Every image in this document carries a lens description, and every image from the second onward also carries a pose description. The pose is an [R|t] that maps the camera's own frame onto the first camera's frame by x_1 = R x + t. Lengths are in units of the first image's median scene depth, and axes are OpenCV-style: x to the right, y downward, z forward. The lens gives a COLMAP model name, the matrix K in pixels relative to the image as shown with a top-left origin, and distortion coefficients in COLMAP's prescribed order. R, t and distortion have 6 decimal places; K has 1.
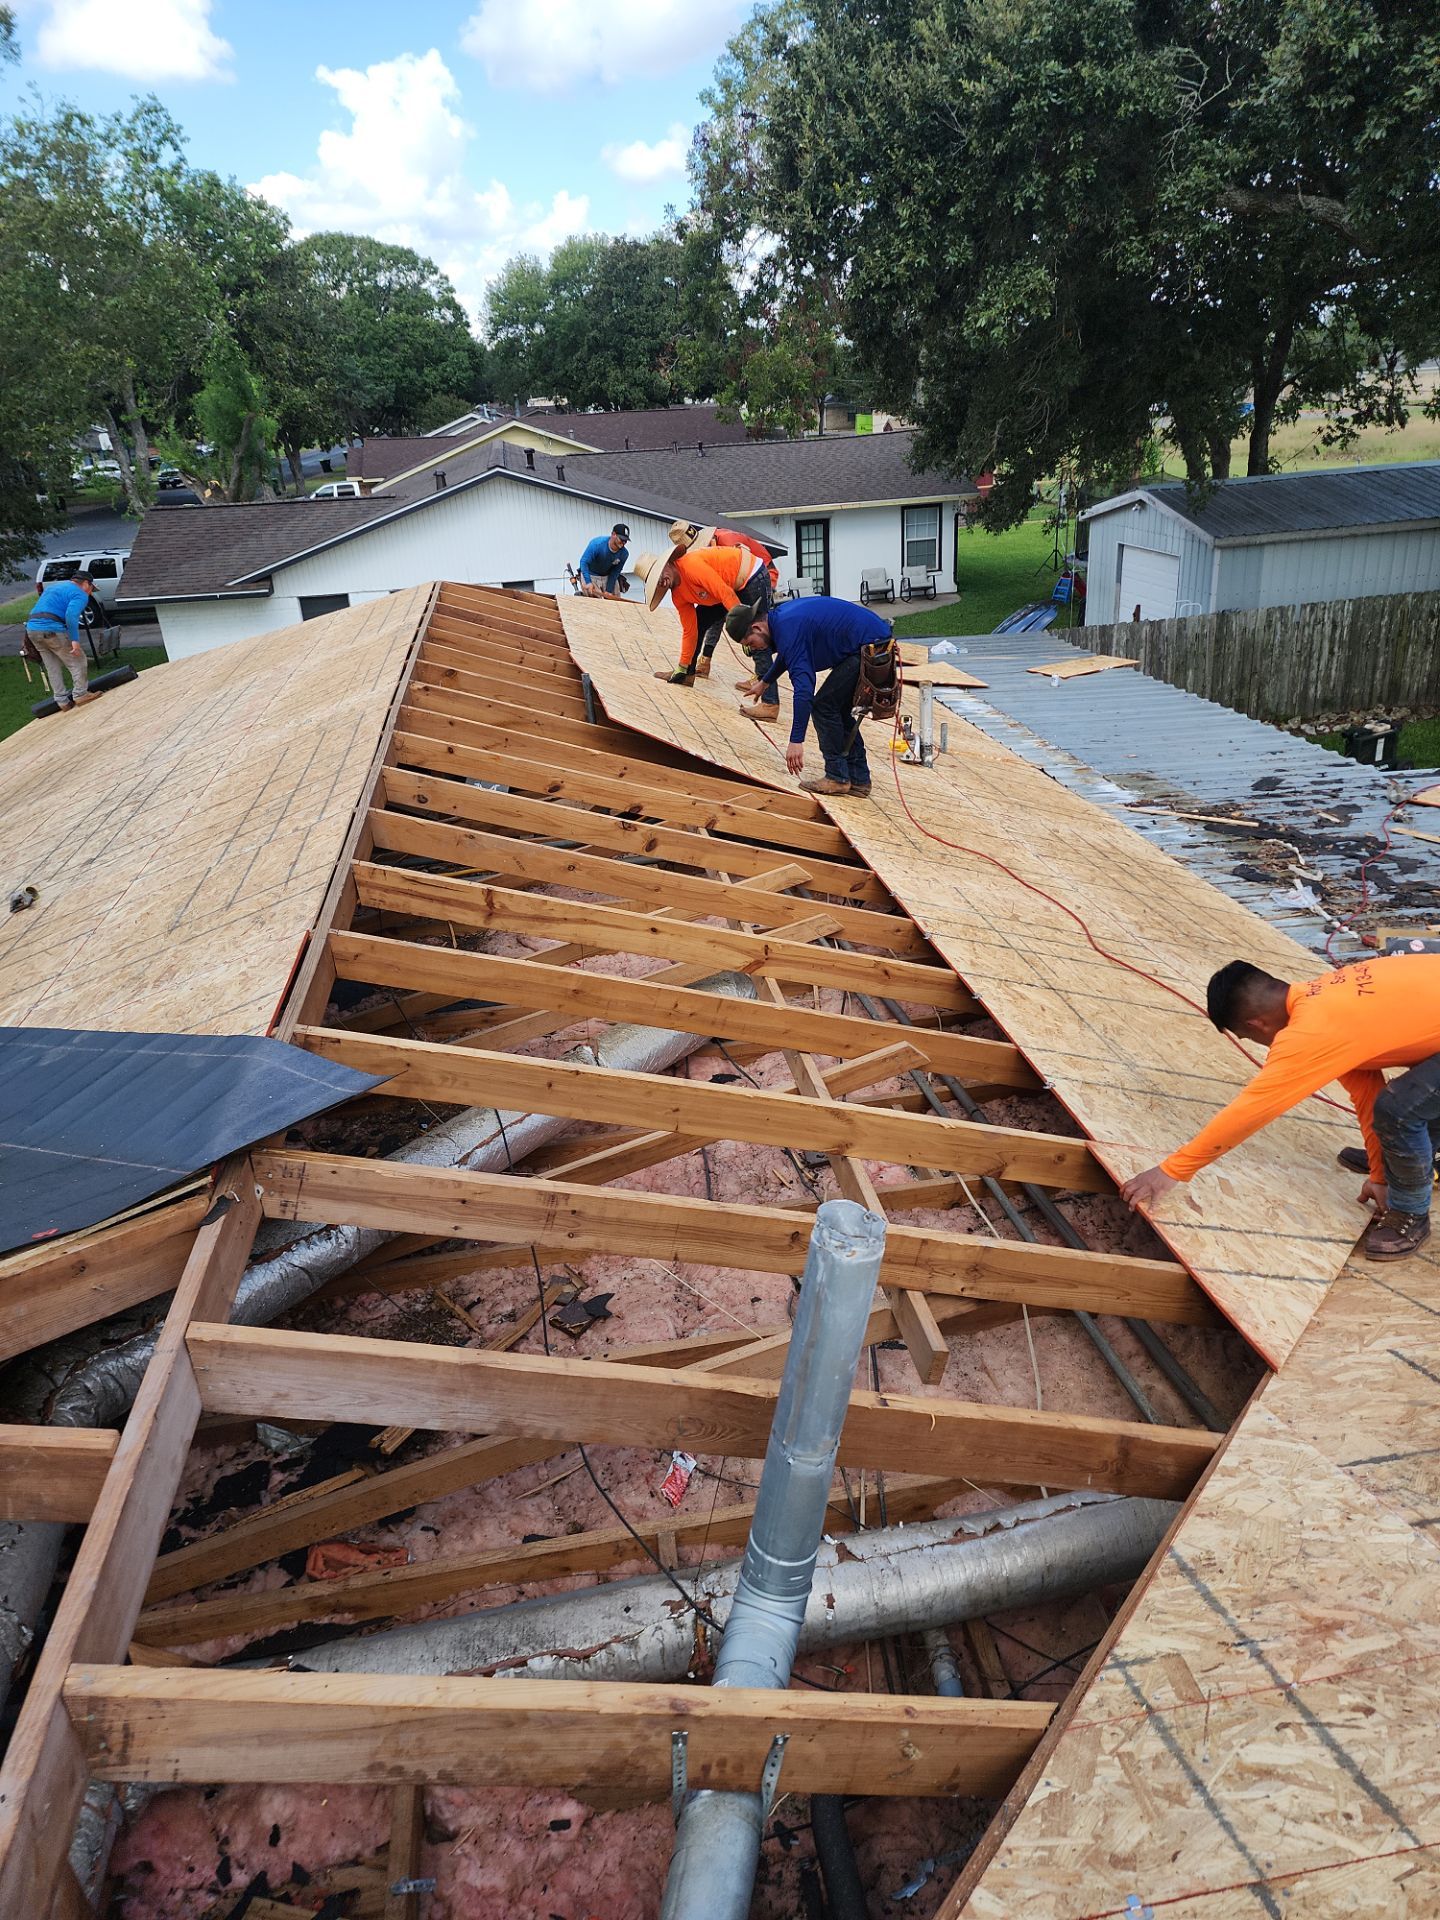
lens RADIAL K [[1318.2, 0, 764.4], [0, 1318.2, 946.0], [0, 0, 1]] dist [0.071573, -0.051174]
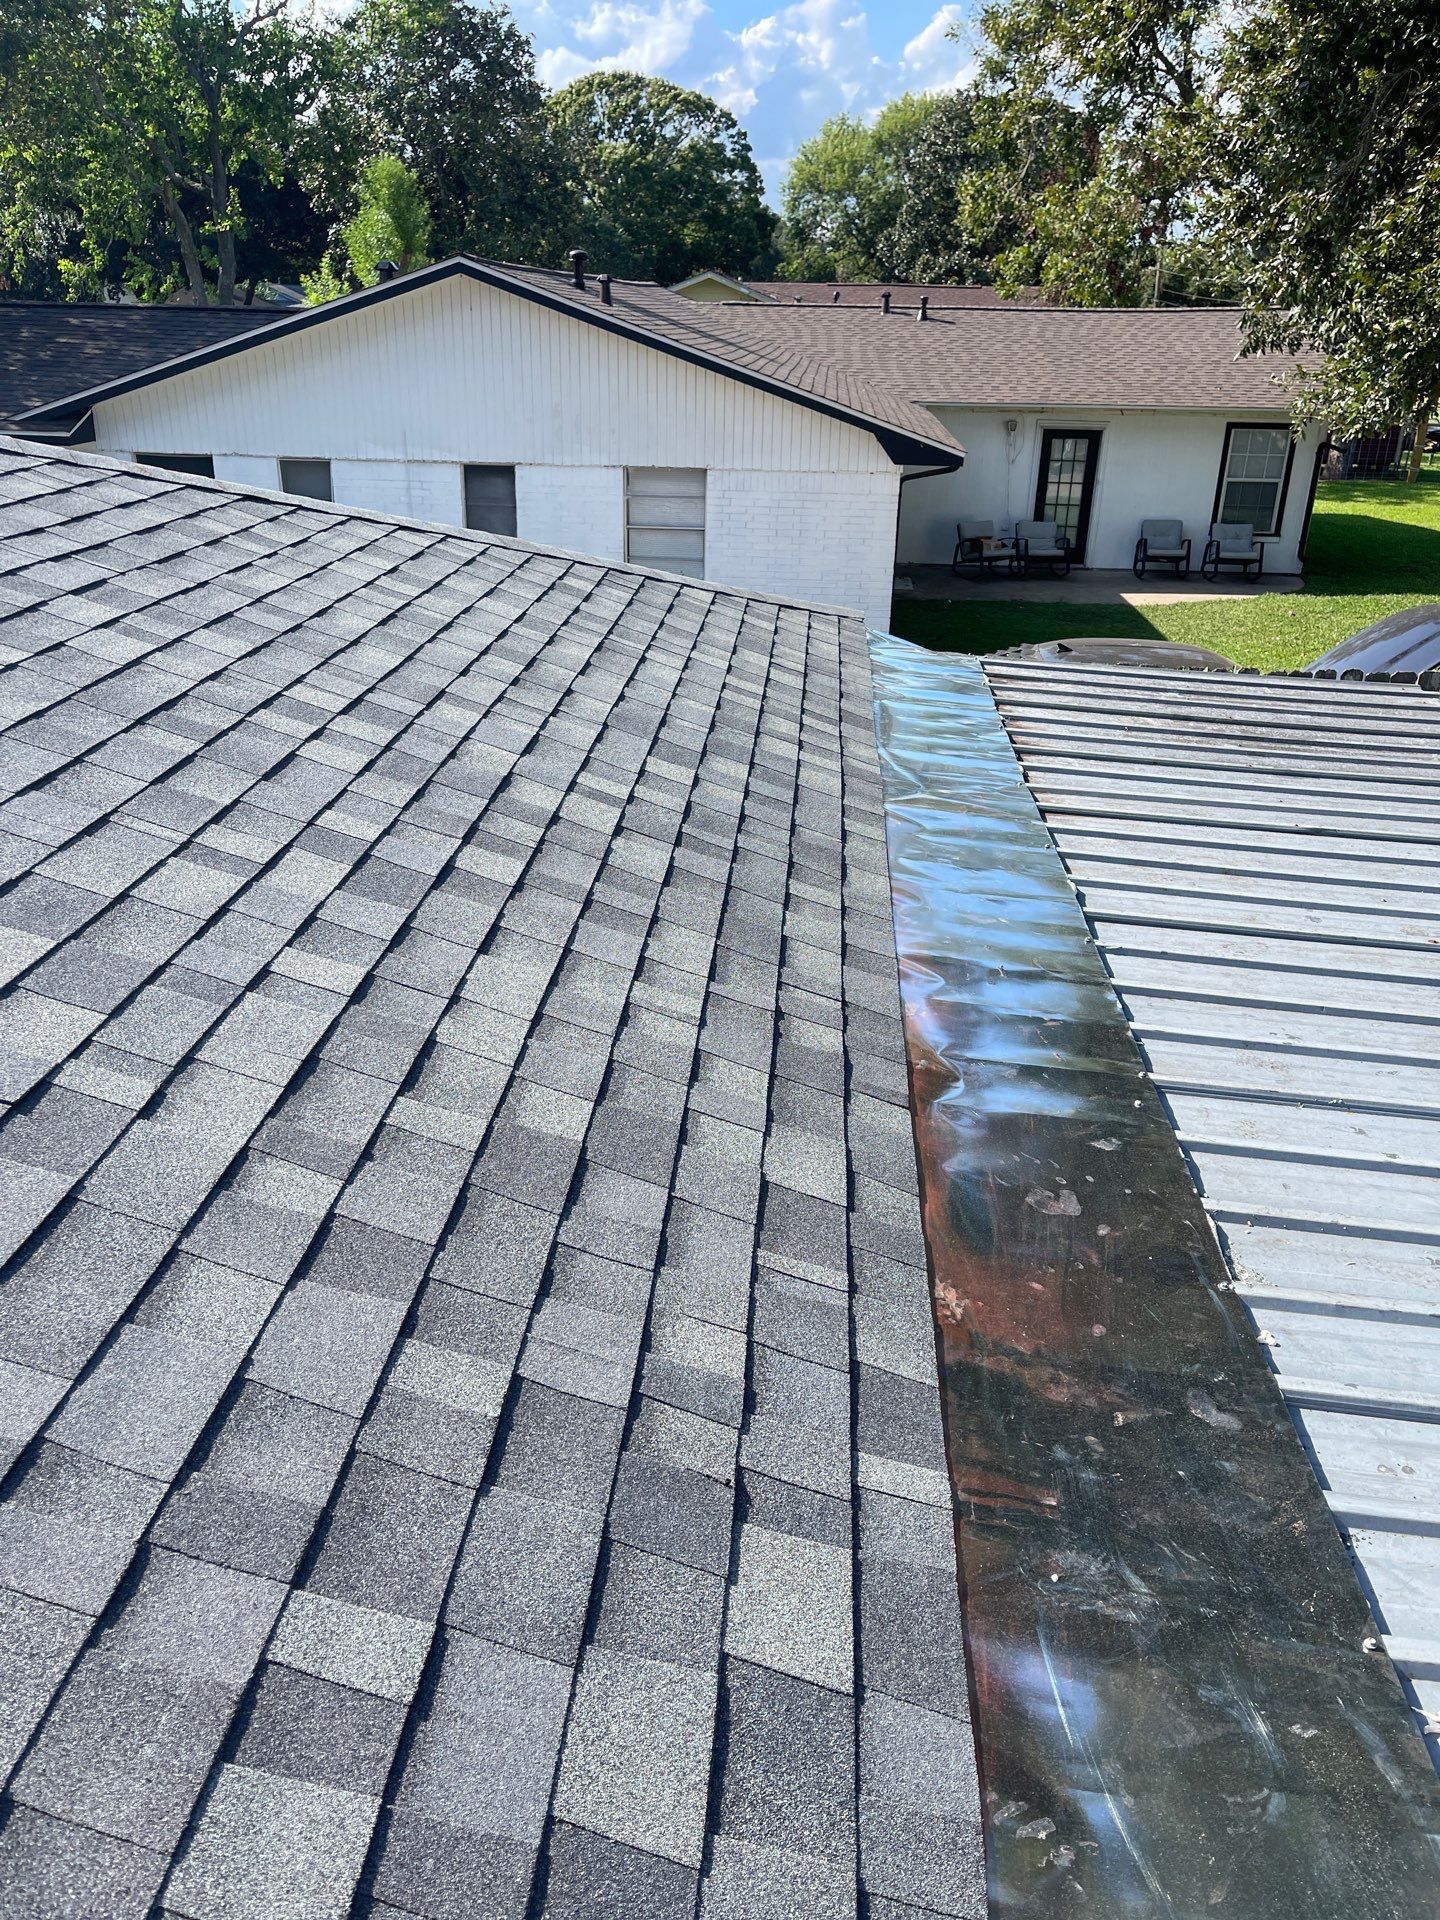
lens RADIAL K [[1499.4, 0, 720.0], [0, 1499.4, 960.0], [0, 0, 1]] dist [0.047855, -0.062151]
pose [[0.963232, 0.167607, -0.209980, 0.046739], [-0.165494, 0.985821, 0.027724, -0.050750], [0.211649, 0.008046, 0.977313, 0.201391]]
